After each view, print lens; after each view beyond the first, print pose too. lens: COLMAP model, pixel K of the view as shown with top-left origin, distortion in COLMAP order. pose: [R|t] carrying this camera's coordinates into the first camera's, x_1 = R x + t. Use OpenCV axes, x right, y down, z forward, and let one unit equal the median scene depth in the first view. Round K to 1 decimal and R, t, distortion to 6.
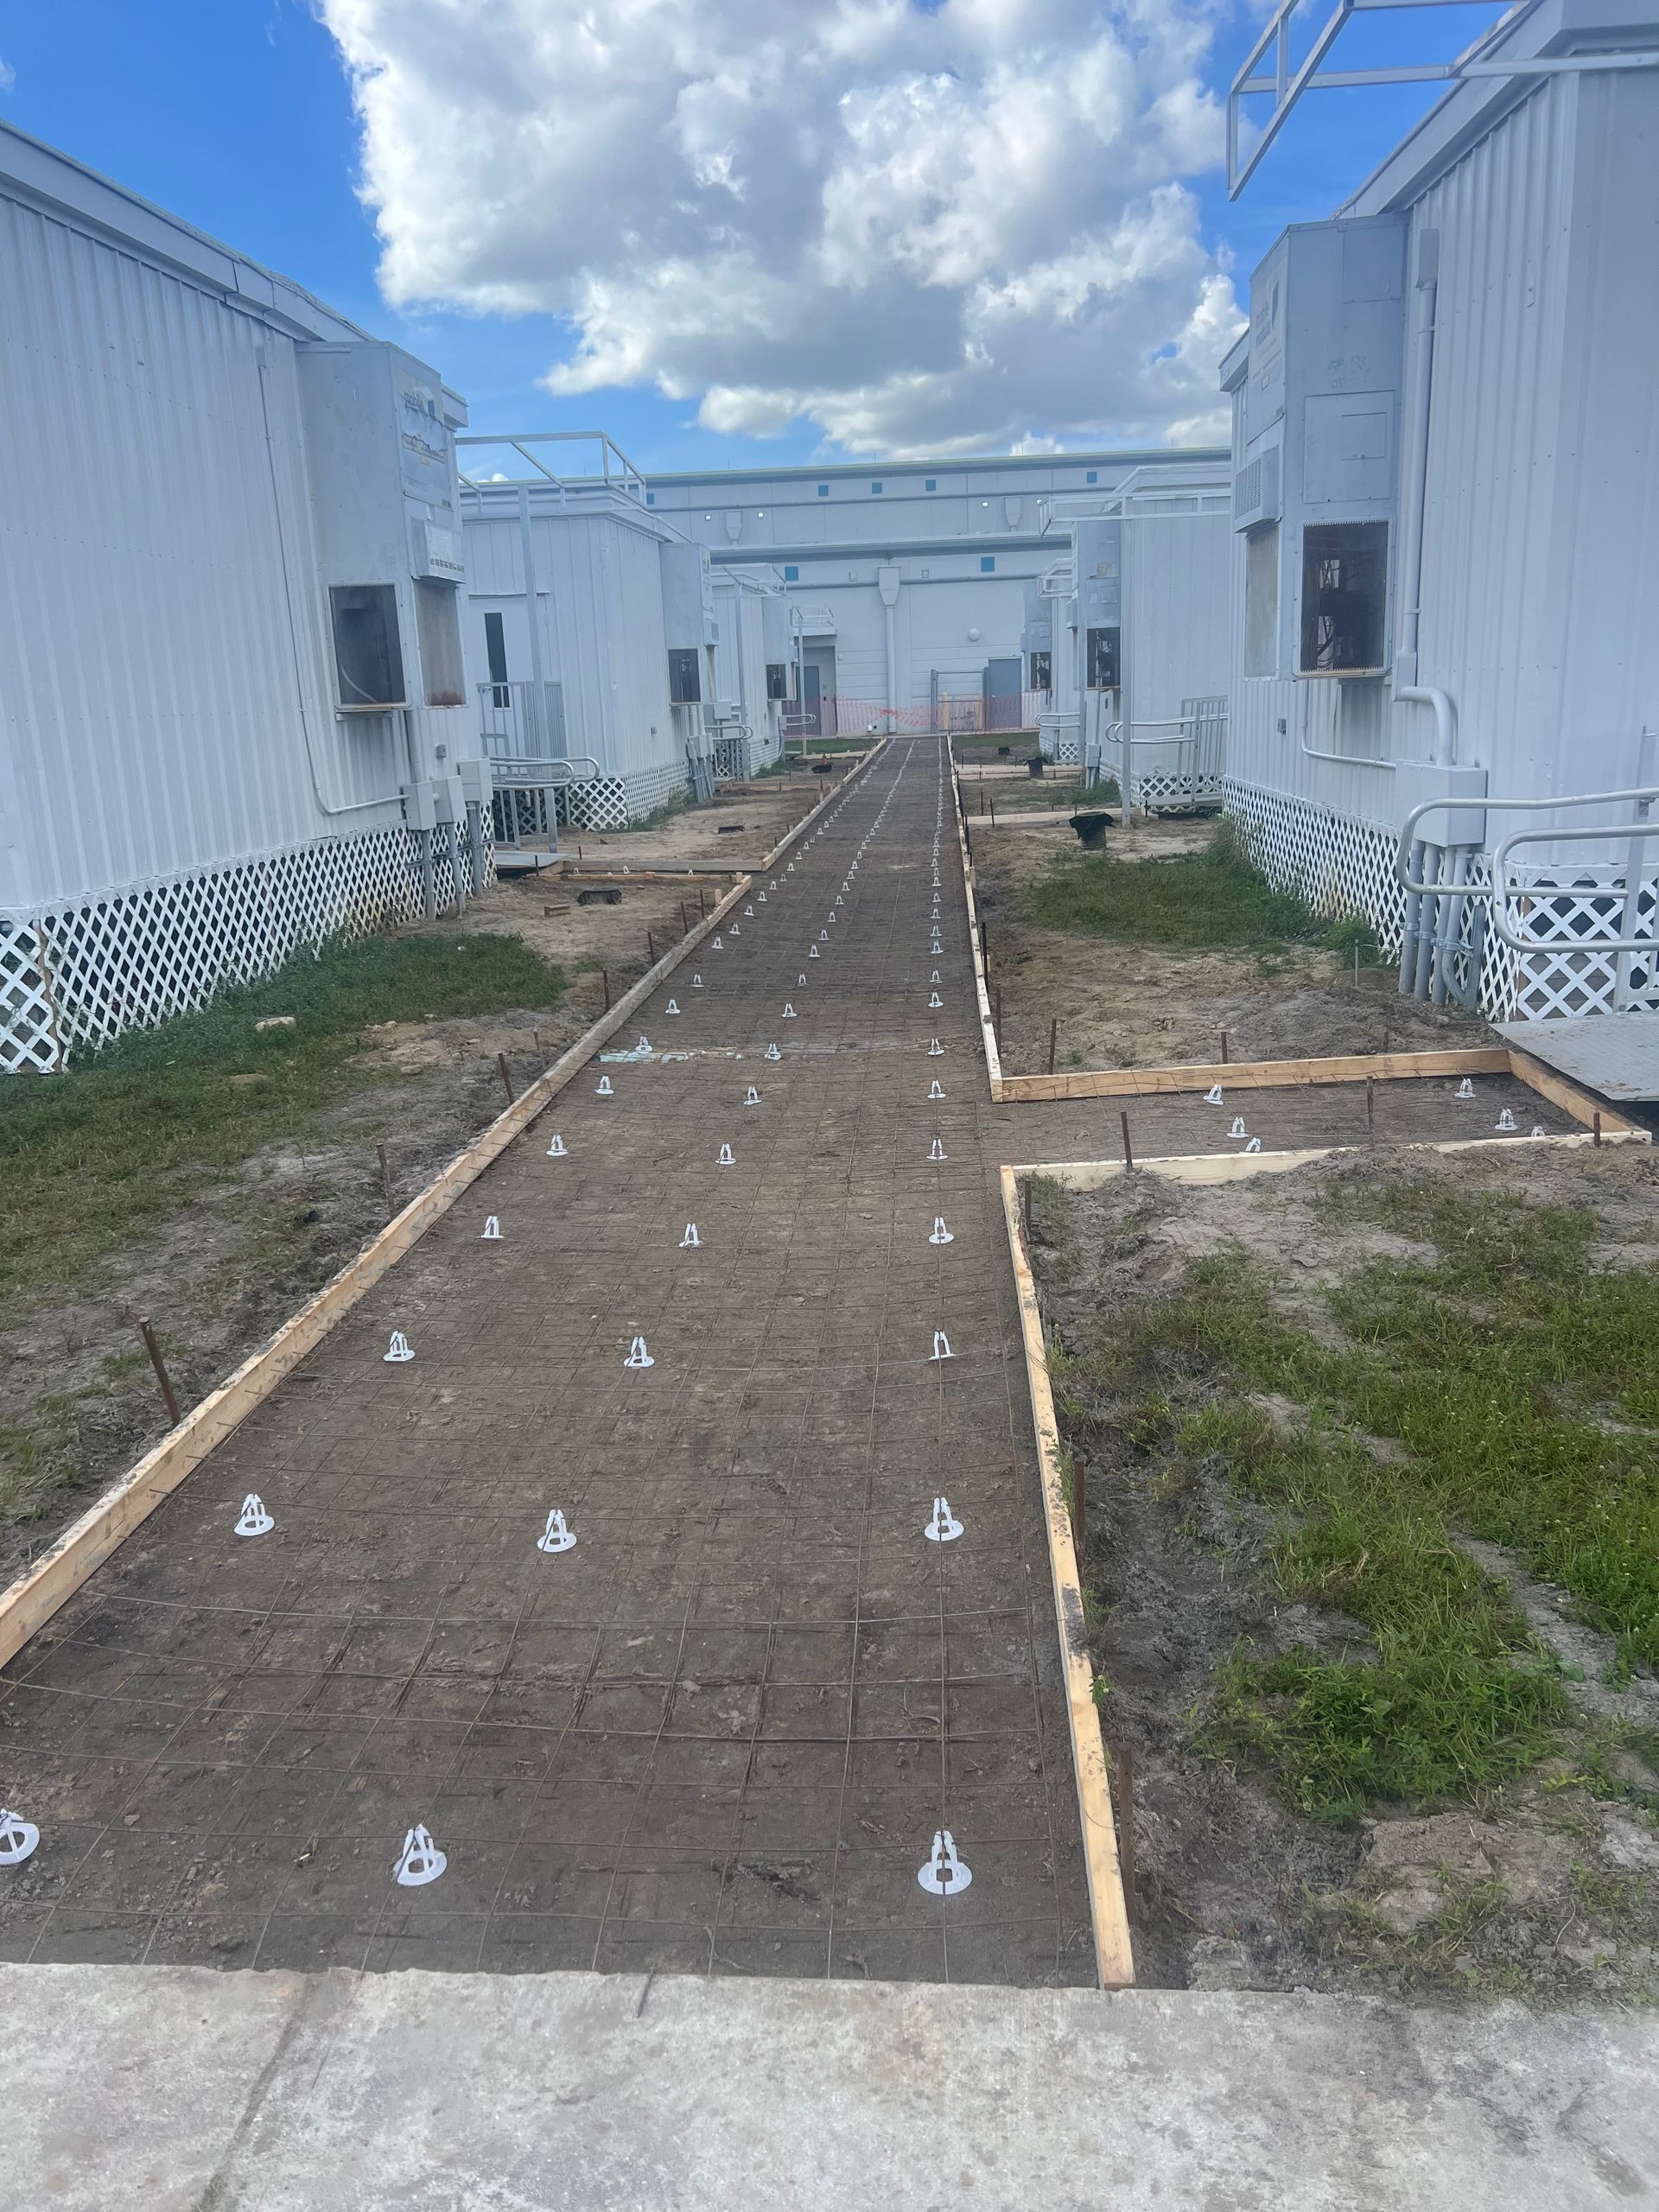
lens RADIAL K [[1645.2, 0, 839.6], [0, 1645.2, 1107.0], [0, 0, 1]] dist [0.061118, -0.090355]
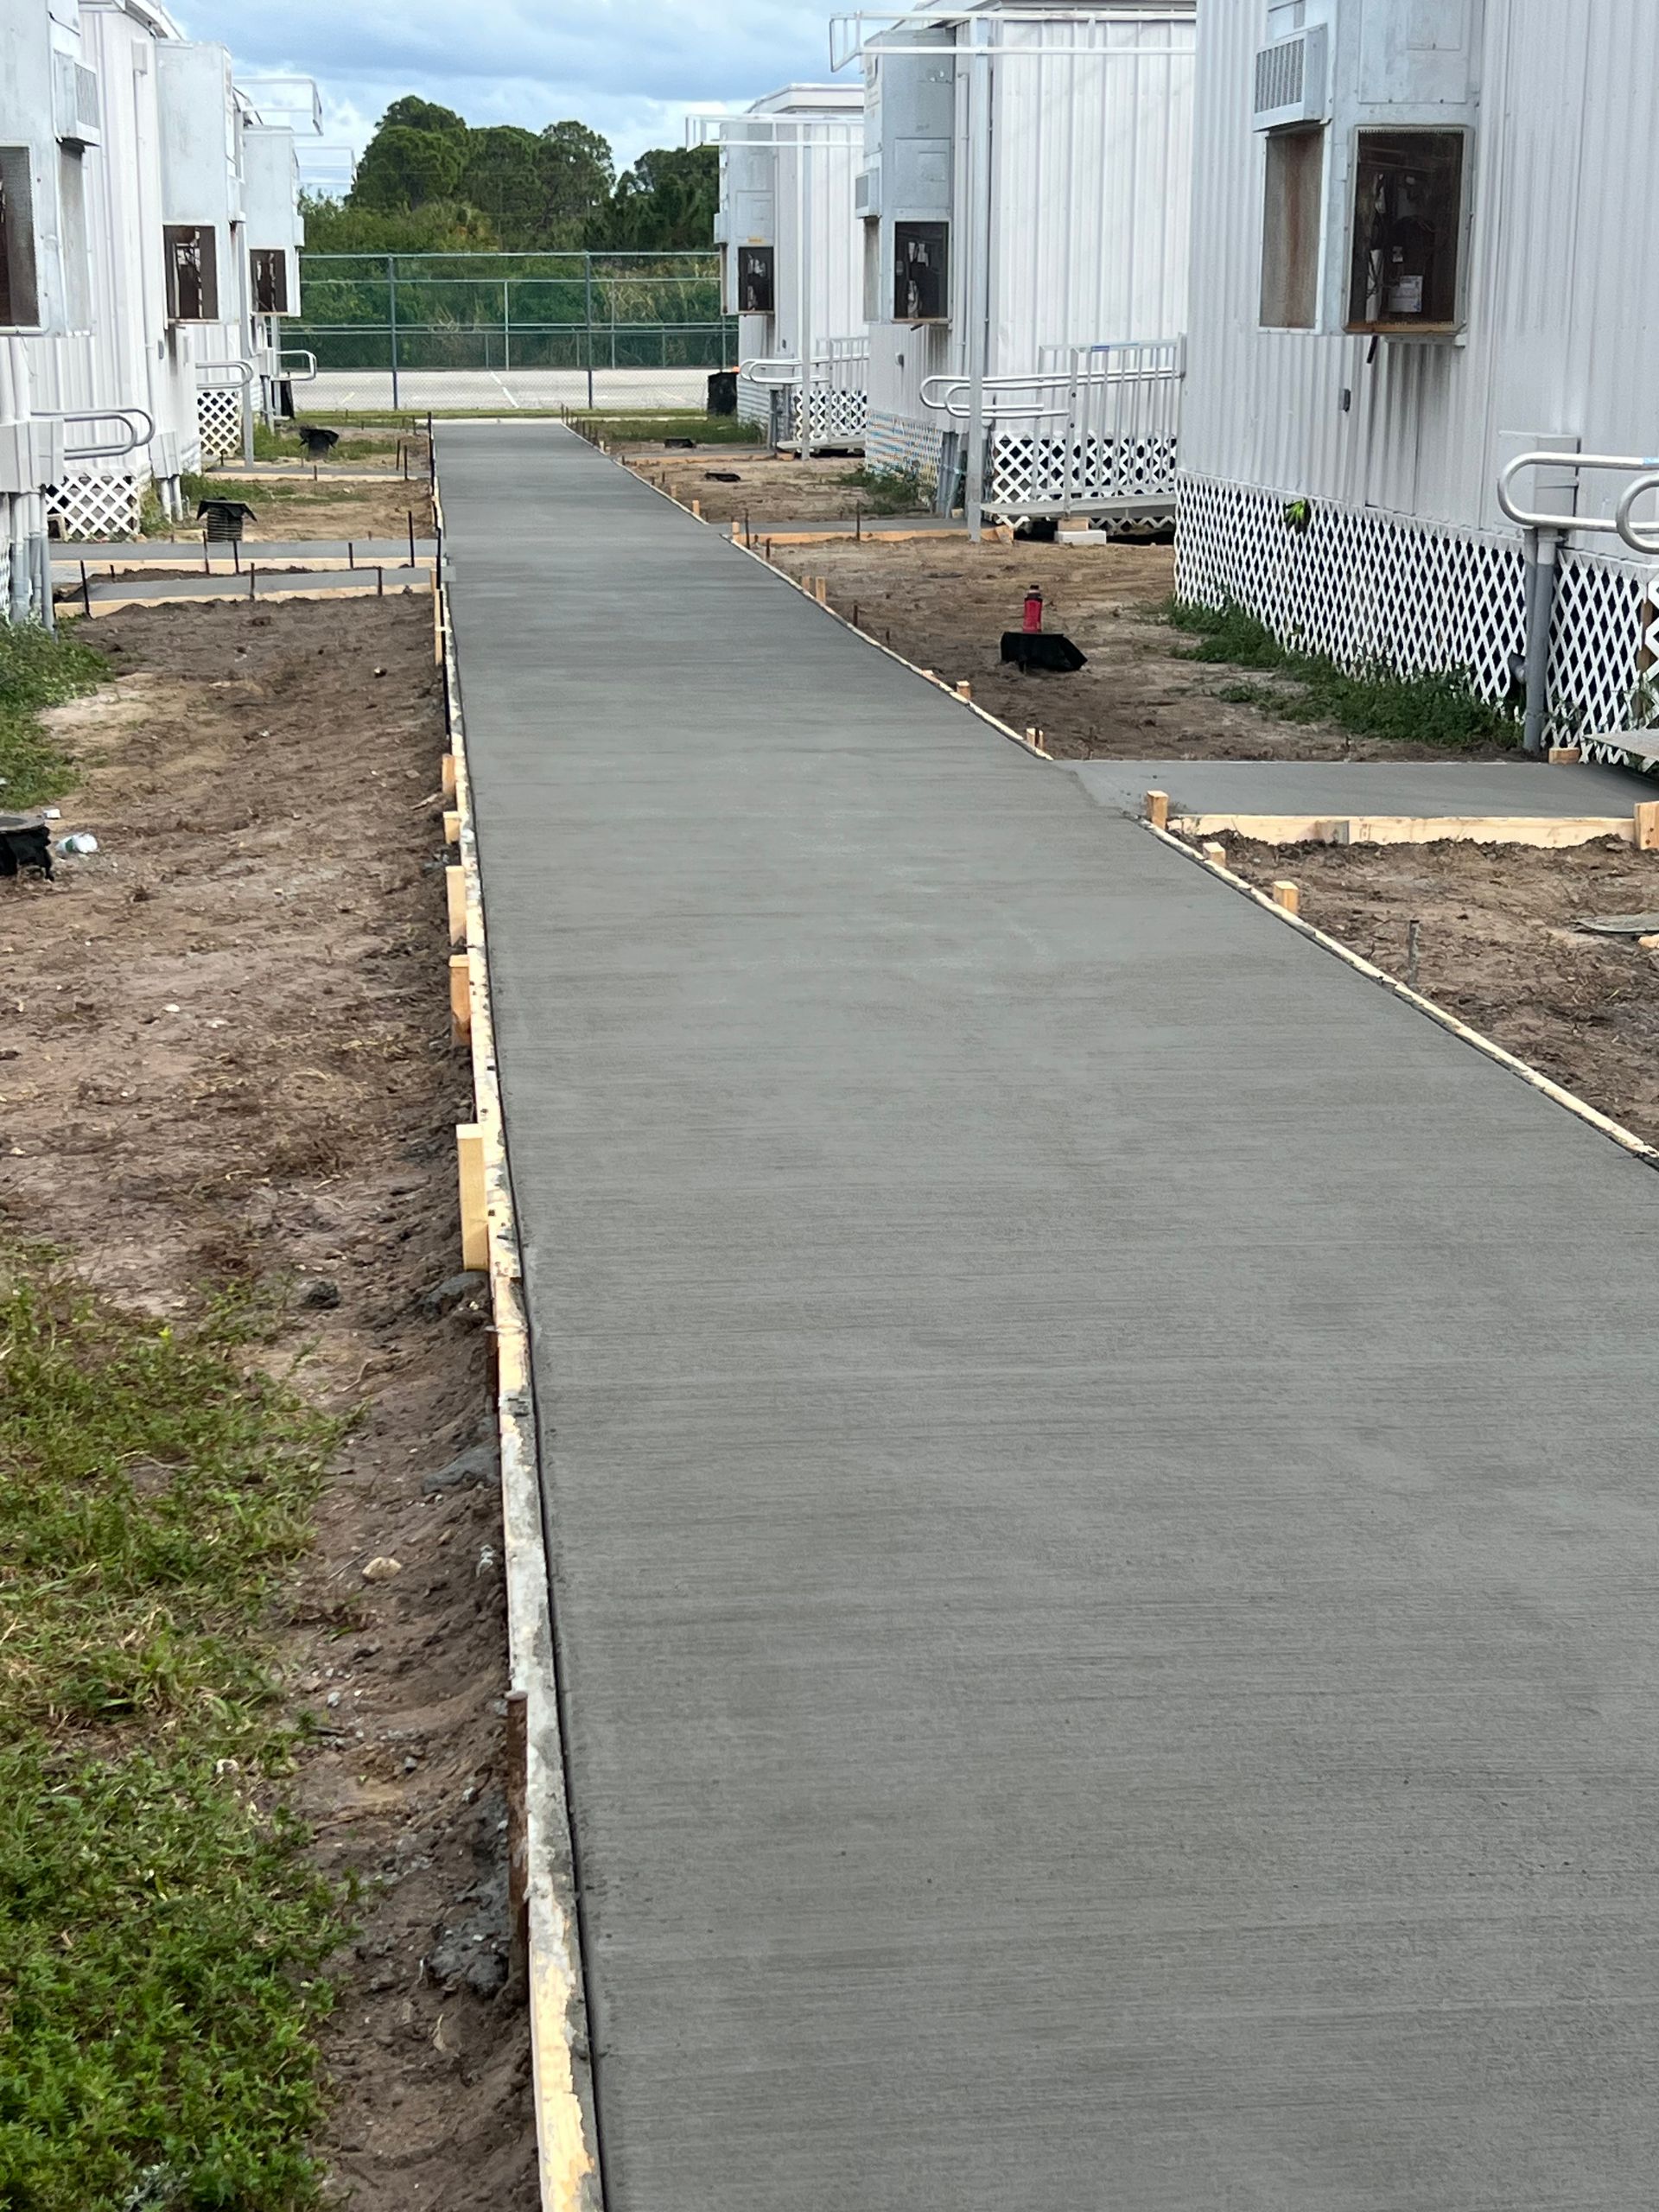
lens RADIAL K [[3272.4, 0, 833.7], [0, 3272.4, 1111.9], [0, 0, 1]] dist [0.165515, -0.583175]
pose [[0.983686, -0.014868, 0.179280, -0.210710], [0.015866, 0.999866, -0.004138, 0.091617], [-0.179195, 0.006915, 0.983789, -0.402983]]
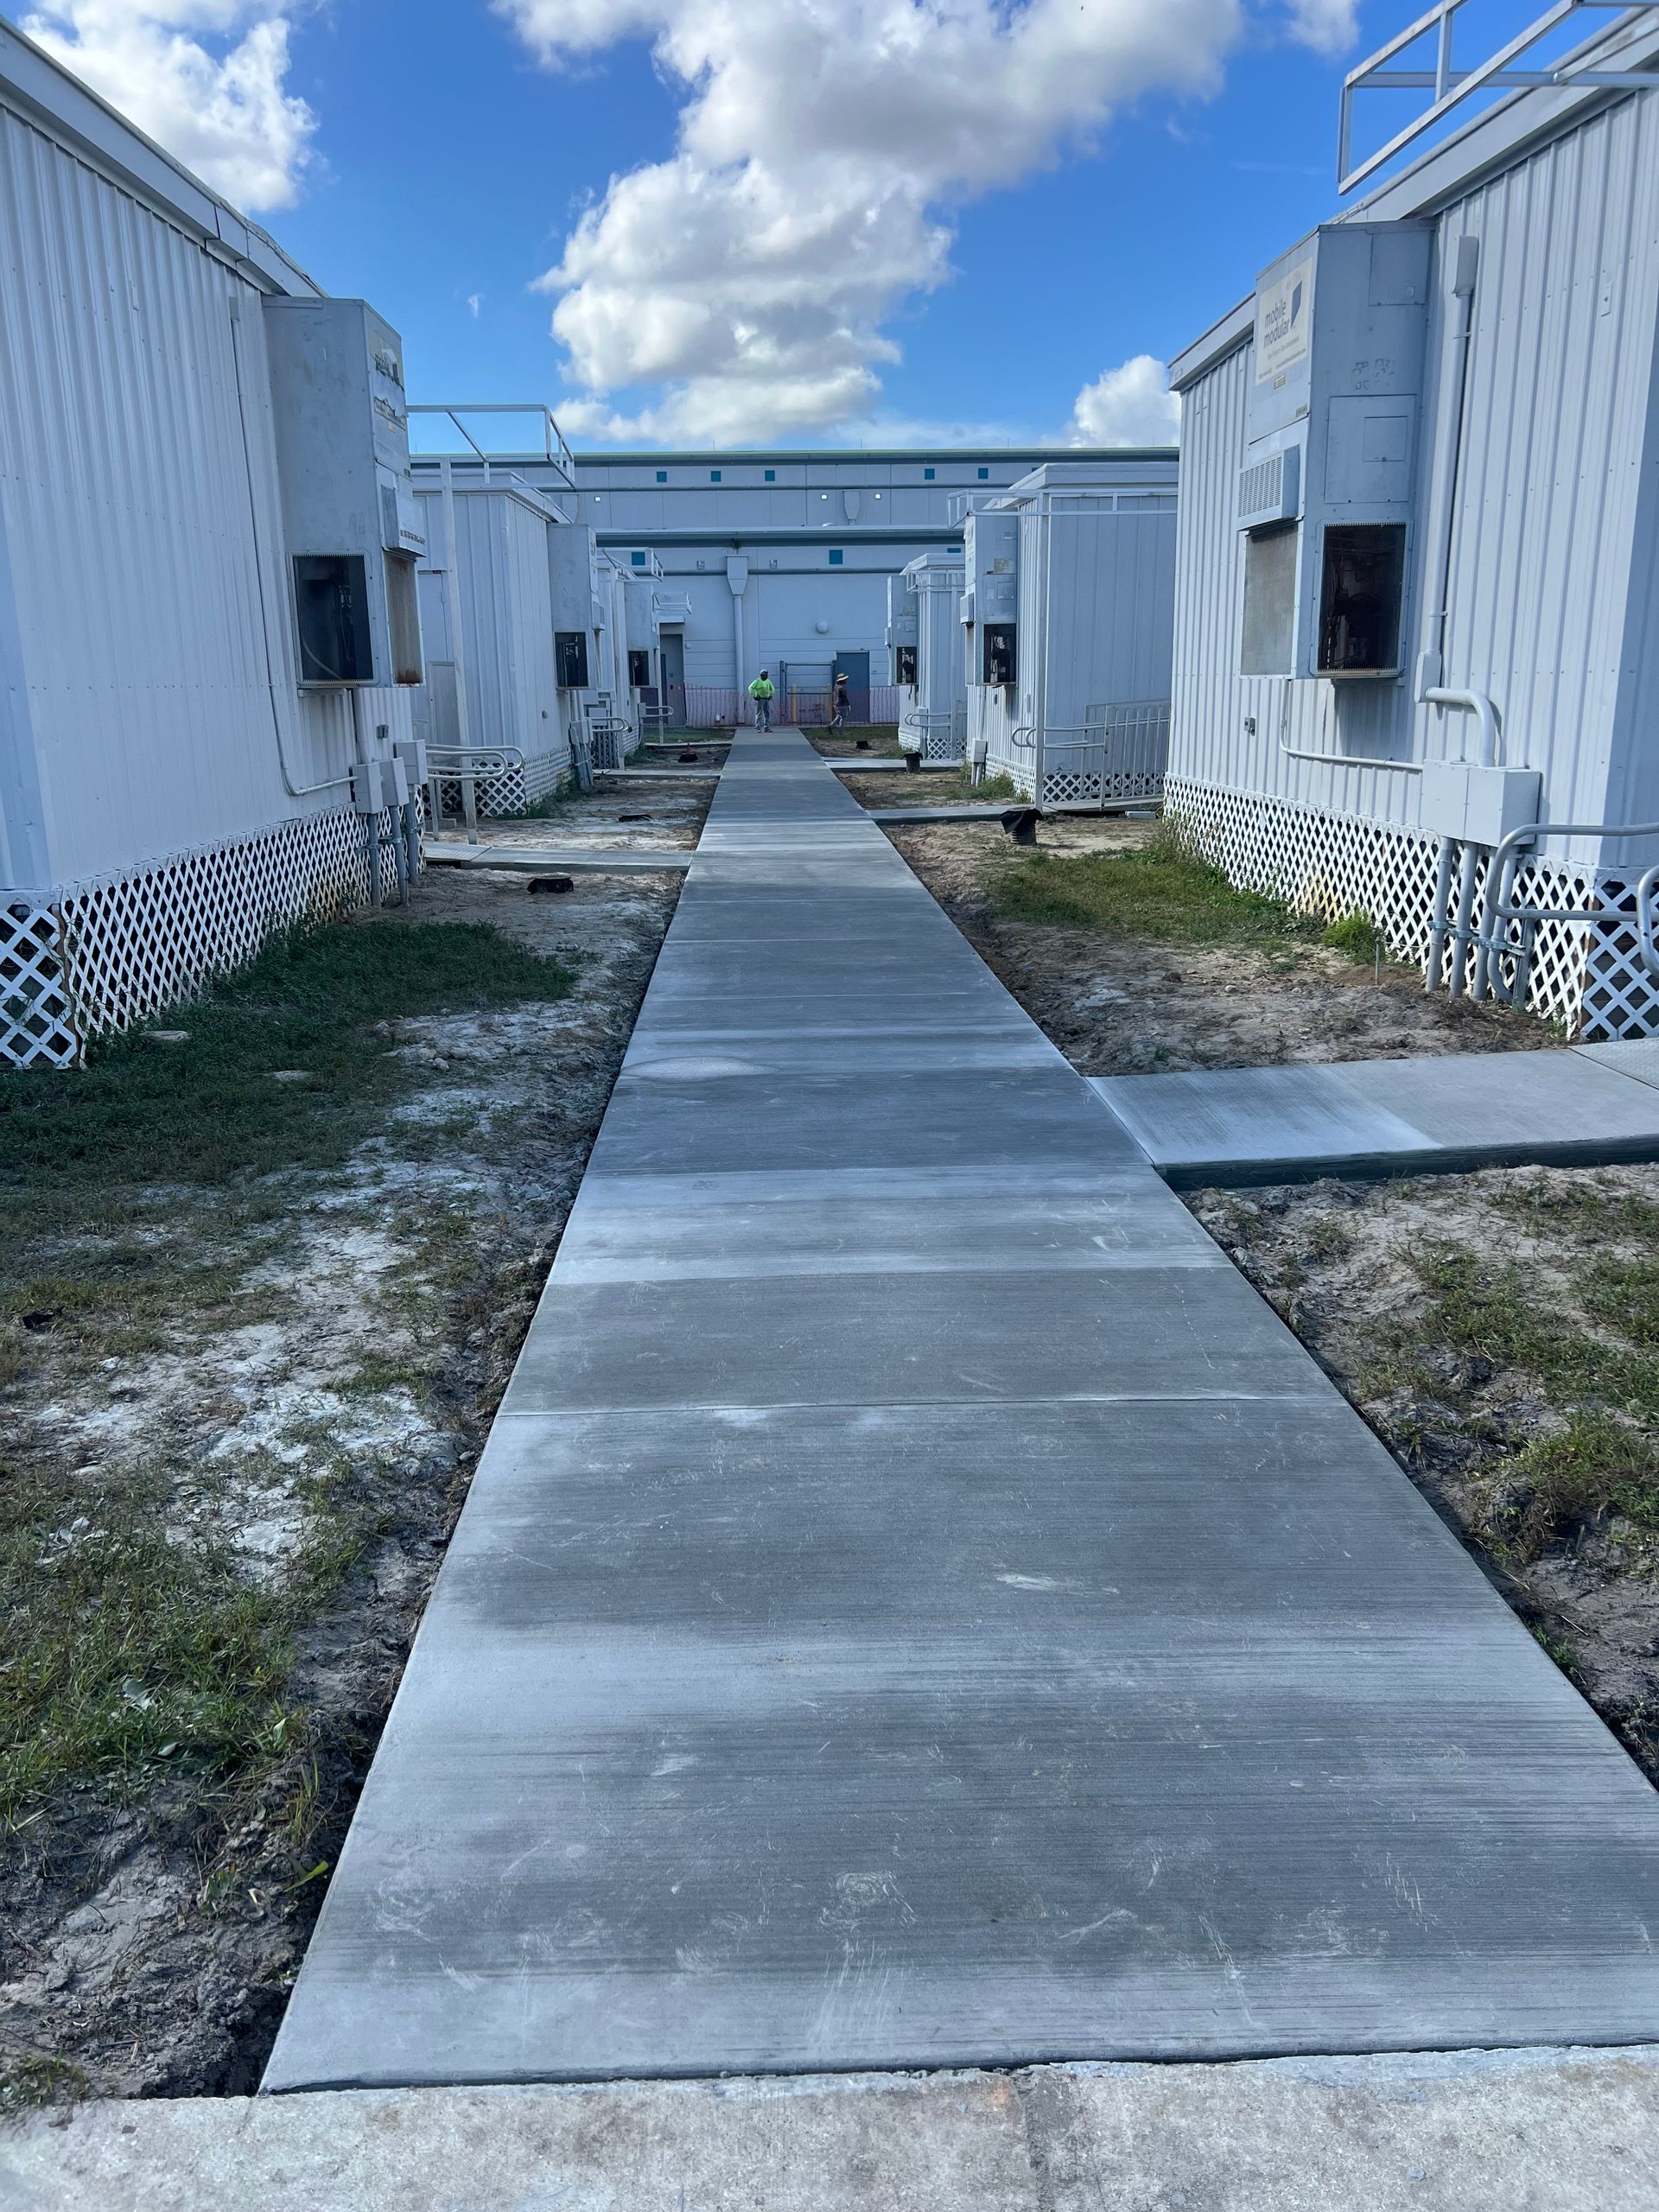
lens RADIAL K [[1643.9, 0, 829.5], [0, 1643.9, 1106.0], [0, 0, 1]] dist [0.065944, -0.083830]
pose [[0.994628, -0.001631, 0.103497, -0.108715], [0.001158, 0.999989, 0.004629, -0.002681], [-0.103503, -0.004484, 0.994619, 0.022877]]
